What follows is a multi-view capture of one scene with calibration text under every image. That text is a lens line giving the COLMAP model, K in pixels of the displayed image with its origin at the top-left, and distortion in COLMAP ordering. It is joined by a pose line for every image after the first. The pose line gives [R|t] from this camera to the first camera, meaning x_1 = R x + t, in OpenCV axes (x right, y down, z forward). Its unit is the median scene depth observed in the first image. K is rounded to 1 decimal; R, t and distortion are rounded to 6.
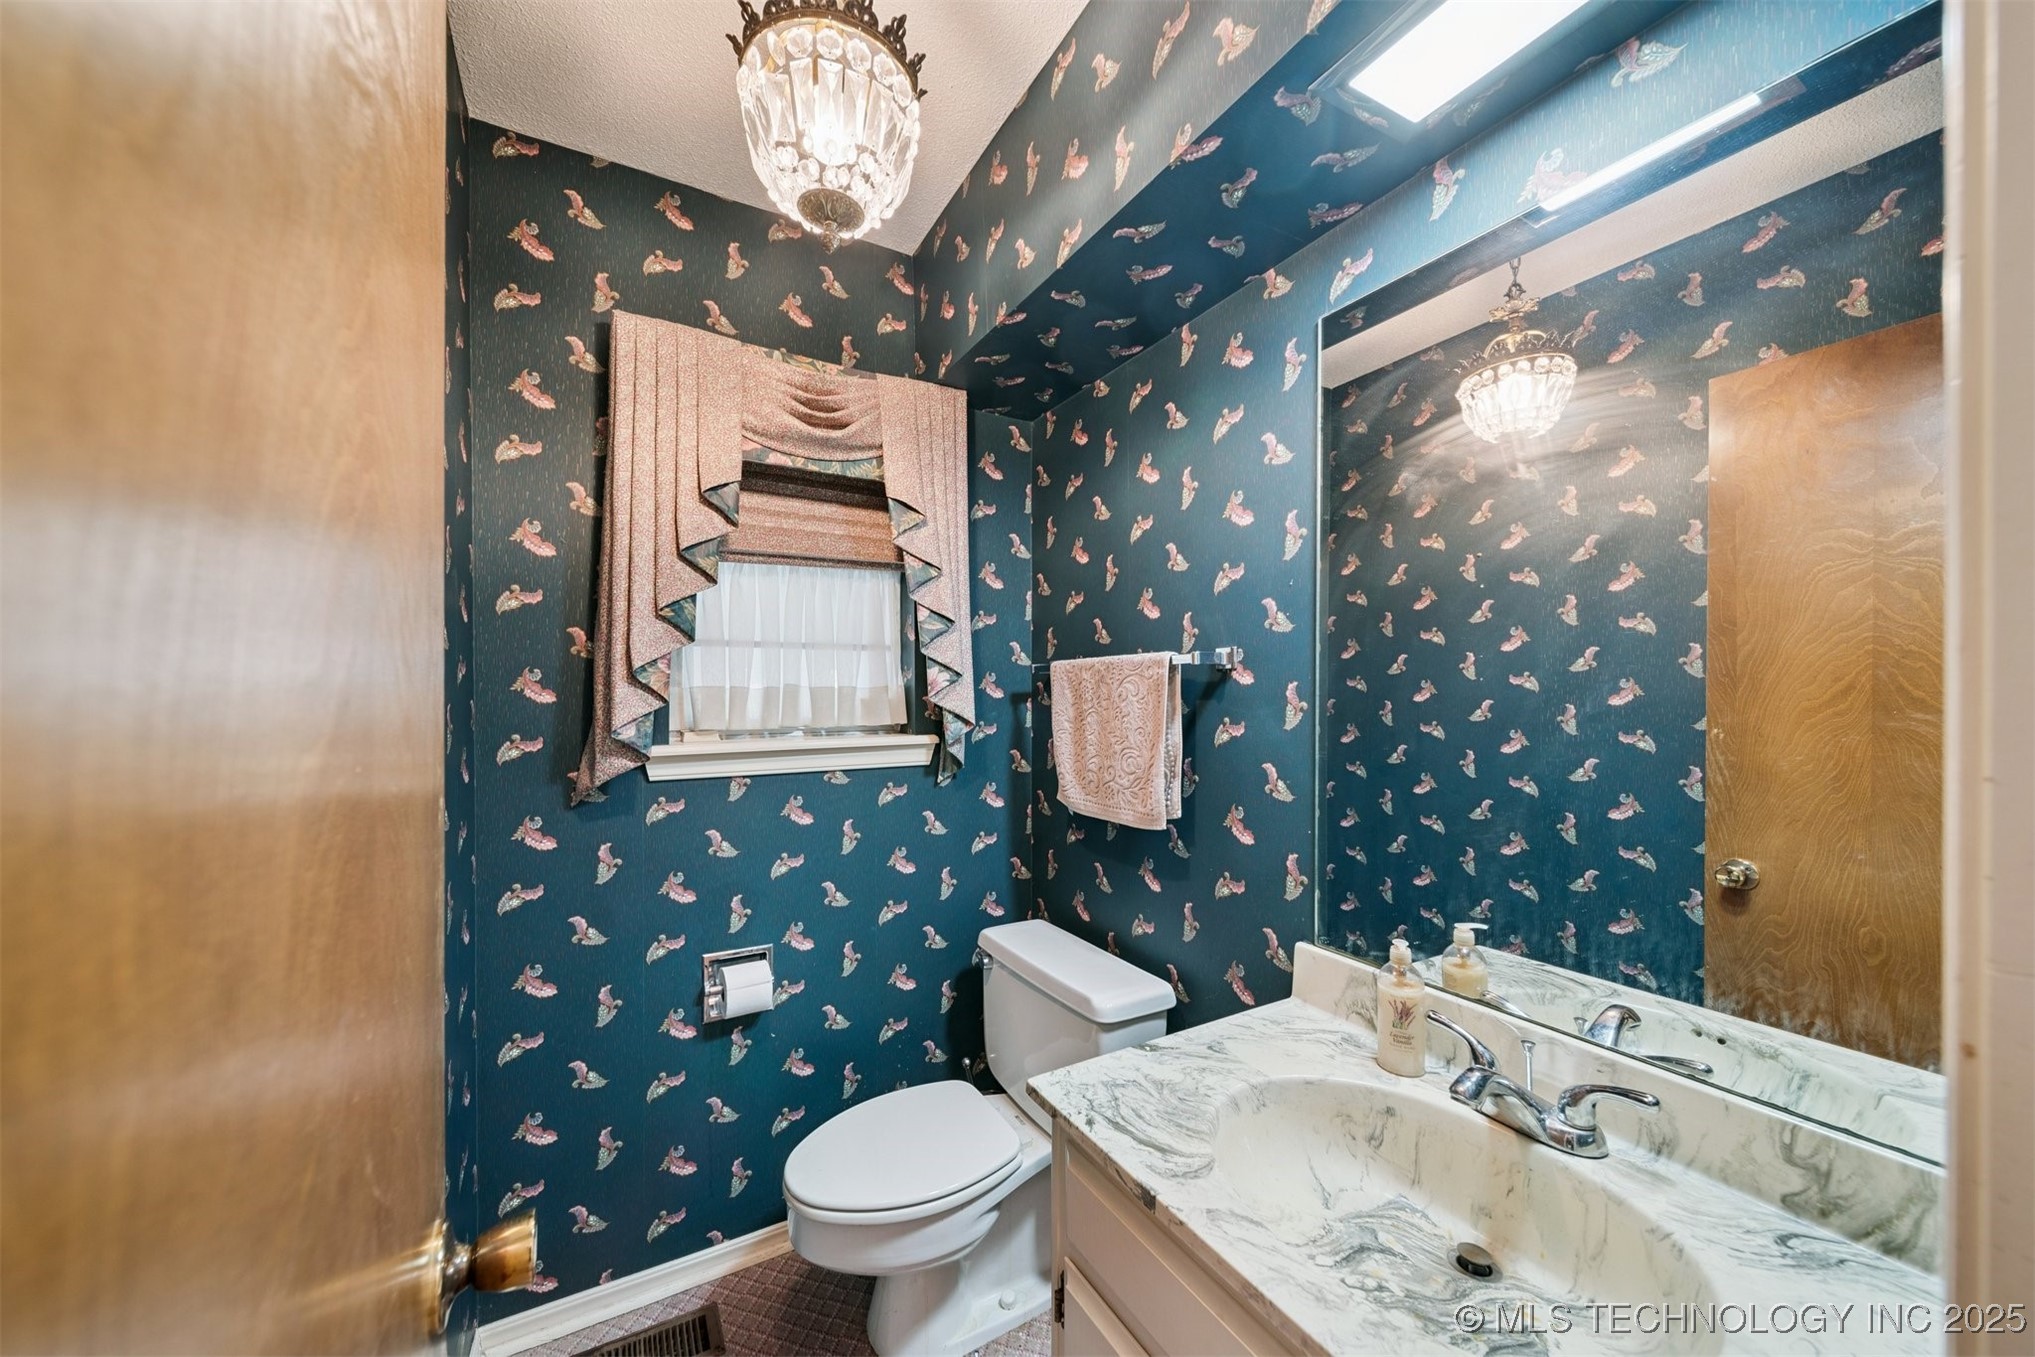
lens RADIAL K [[727.9, 0, 1016.9], [0, 727.9, 691.0], [0, 0, 1]] dist [0.003429, -0.000515]
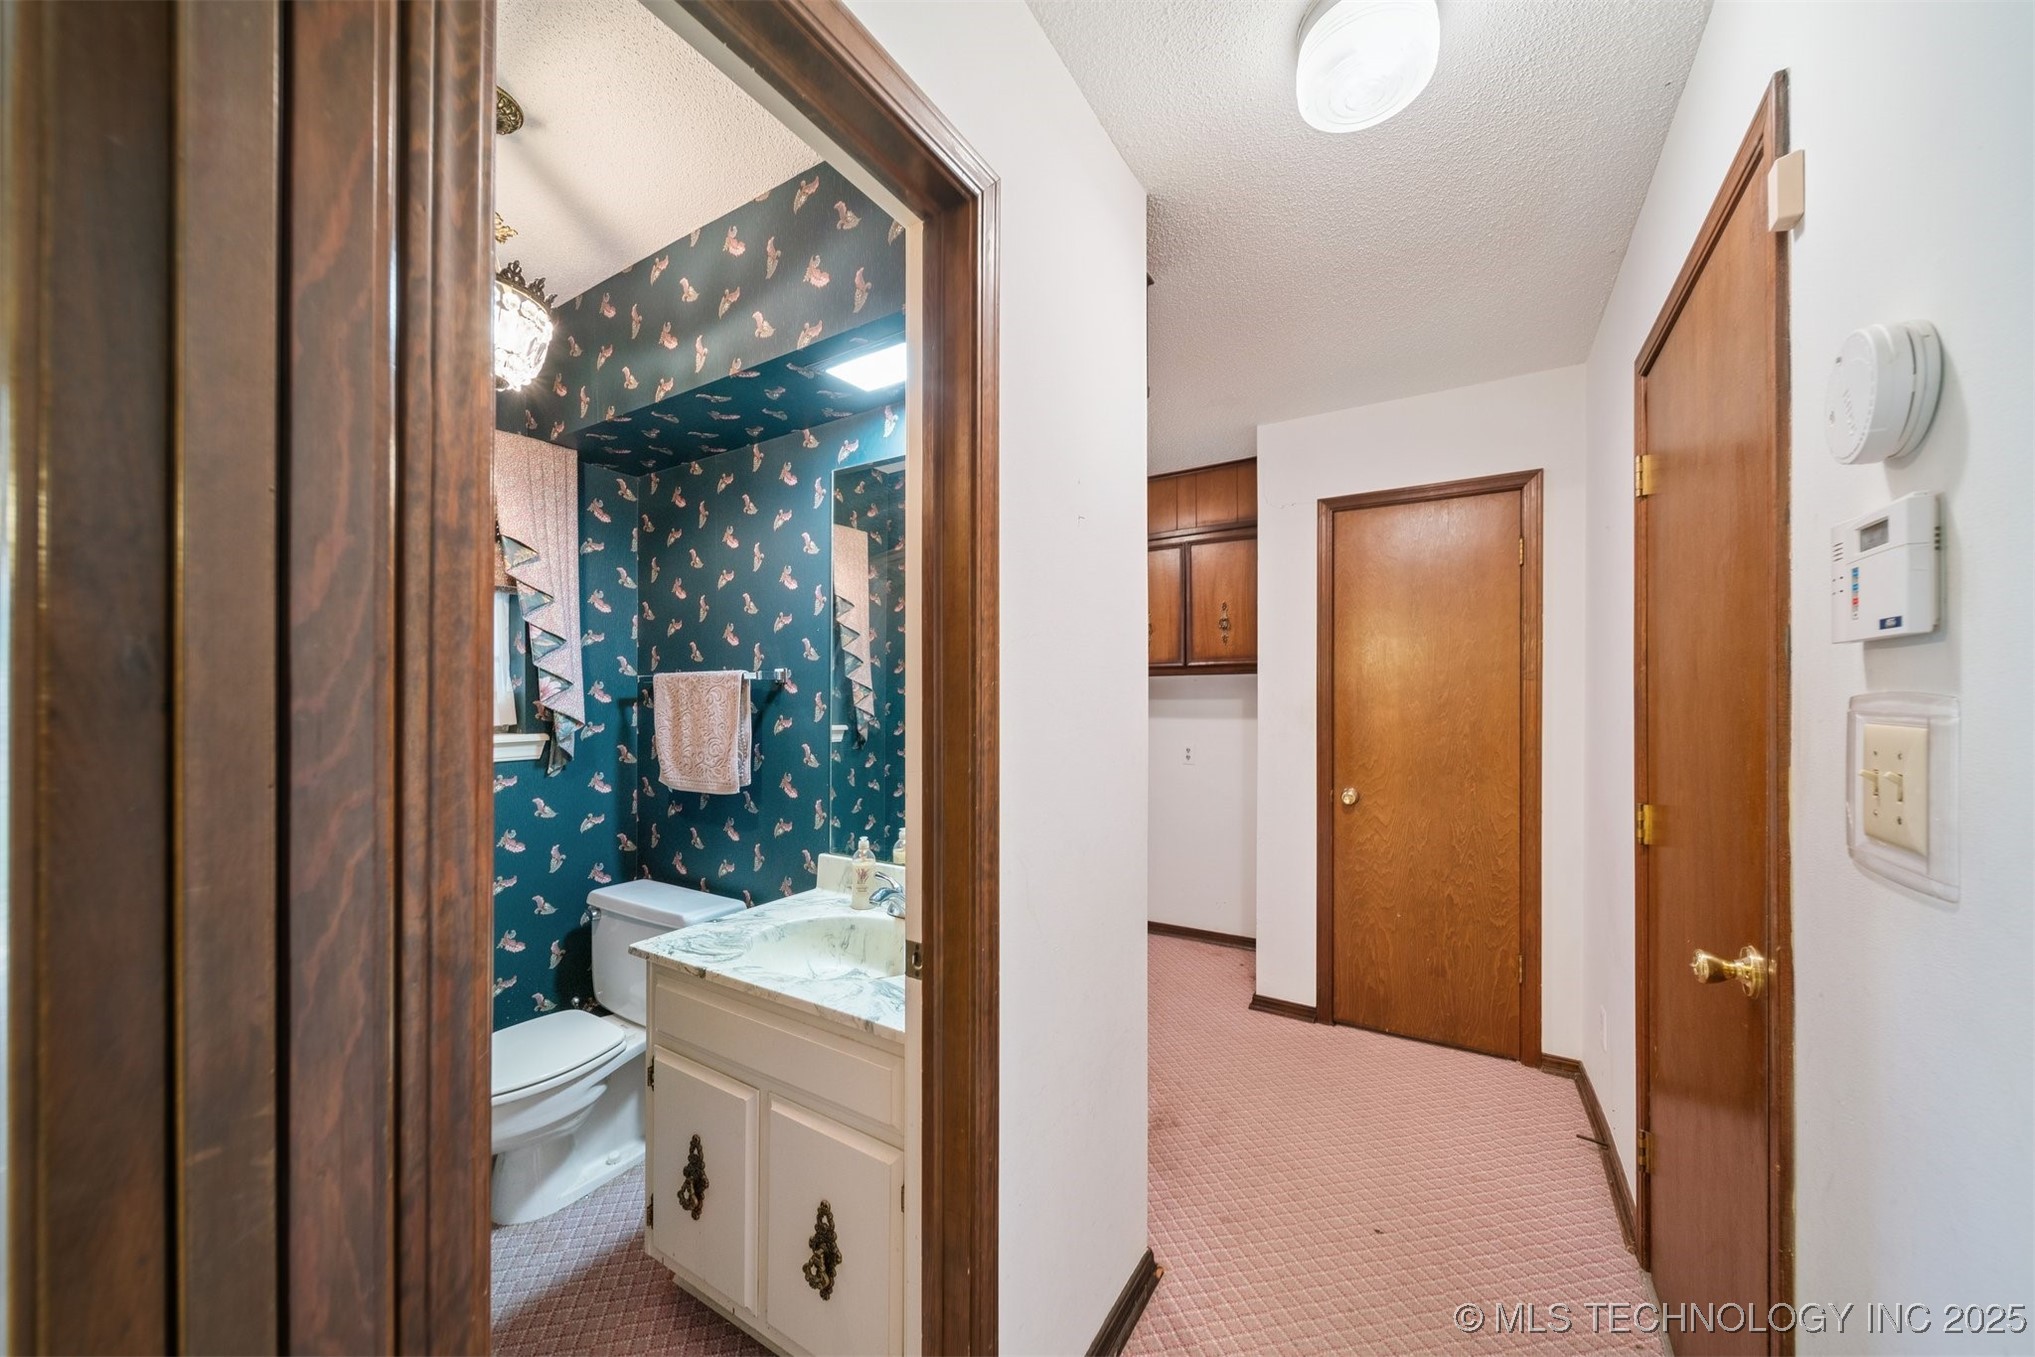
lens RADIAL K [[727.9, 0, 1009.8], [0, 727.9, 698.8], [0, 0, 1]] dist [0.003429, -0.000515]
pose [[0.884384, 0.002151, 0.466755, 0.003377], [-0.003743, 0.999990, 0.002485, -0.002631], [-0.466745, -0.003945, 0.884383, -0.509218]]
